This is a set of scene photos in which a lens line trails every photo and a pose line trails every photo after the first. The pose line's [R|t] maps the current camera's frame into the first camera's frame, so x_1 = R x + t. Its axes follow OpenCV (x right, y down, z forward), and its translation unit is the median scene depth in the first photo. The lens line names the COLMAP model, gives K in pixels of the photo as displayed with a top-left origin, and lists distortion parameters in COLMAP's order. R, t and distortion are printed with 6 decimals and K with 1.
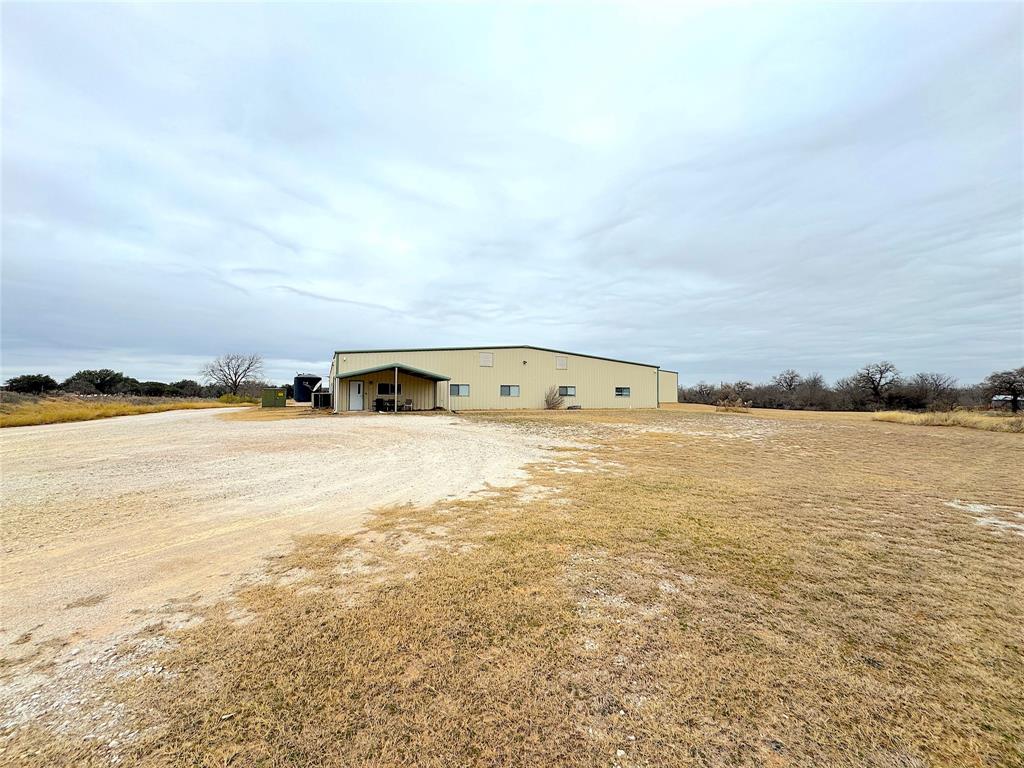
lens RADIAL K [[409.5, 0, 512.0], [0, 409.5, 384.0], [0, 0, 1]] dist [-0.000440, -0.000184]
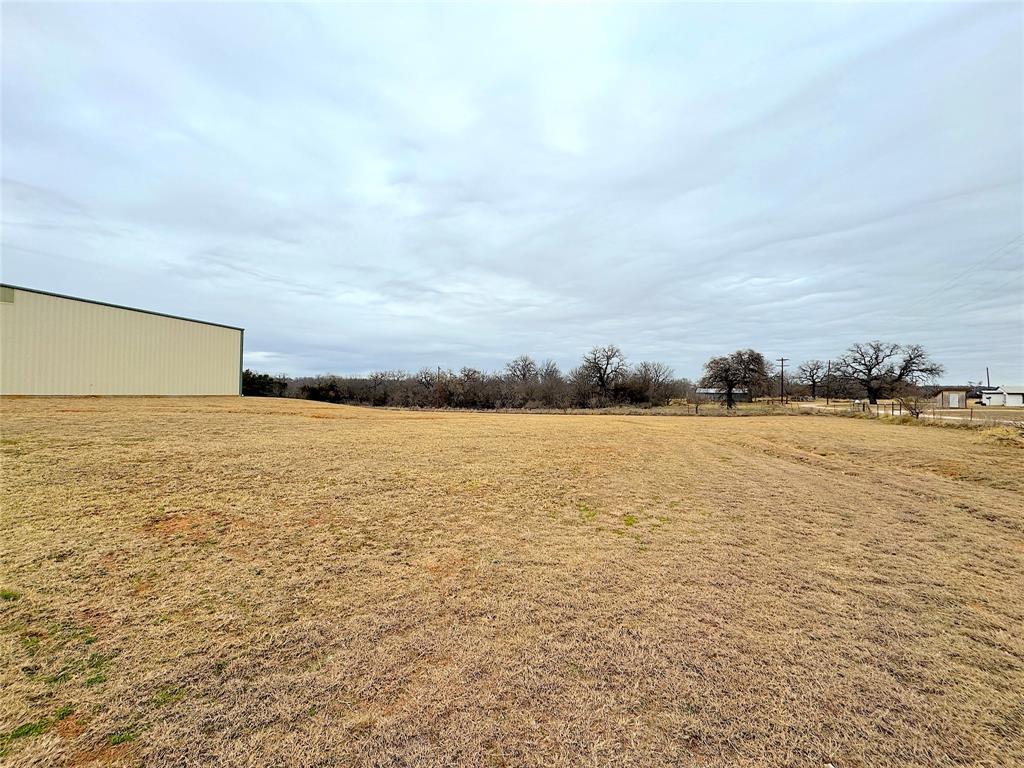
lens RADIAL K [[409.5, 0, 512.0], [0, 409.5, 384.0], [0, 0, 1]] dist [-0.000440, -0.000184]
pose [[0.895773, 0.010948, 0.444378, 0.382680], [-0.016918, 0.999812, 0.009471, 0.018183], [-0.444190, -0.016002, 0.895790, 0.368735]]
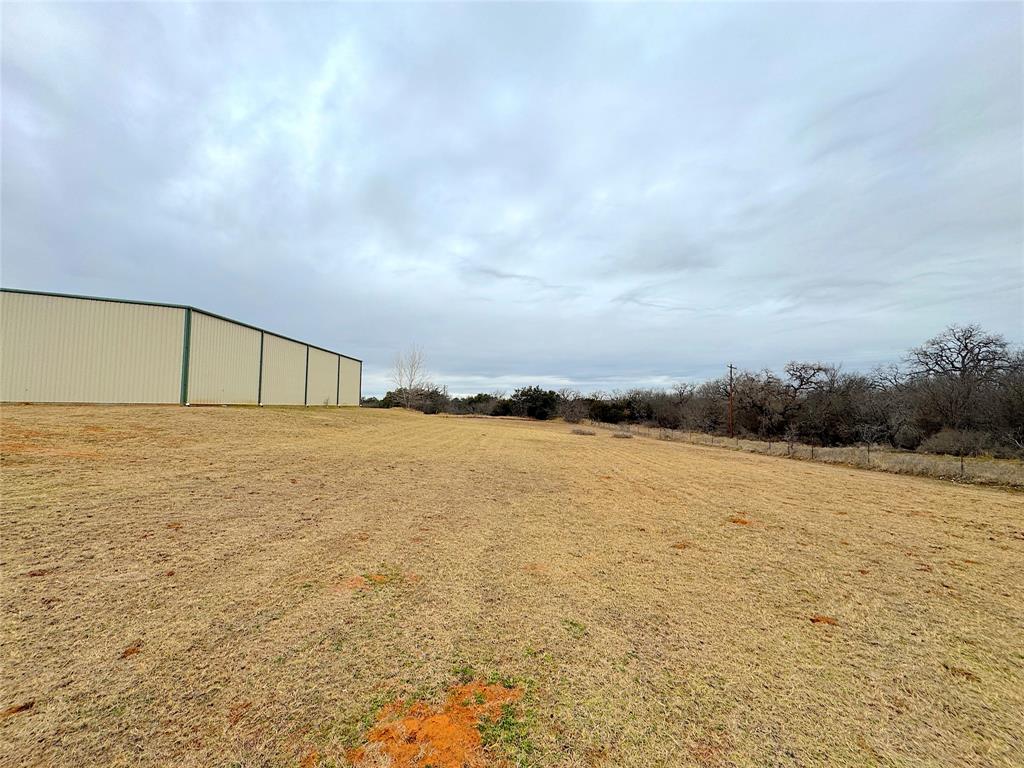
lens RADIAL K [[409.5, 0, 512.0], [0, 409.5, 384.0], [0, 0, 1]] dist [-0.000440, -0.000184]
pose [[0.906534, -0.021700, -0.421575, 0.591488], [0.006876, 0.999304, -0.036653, 0.032888], [0.422077, 0.030328, 0.906052, 0.641440]]
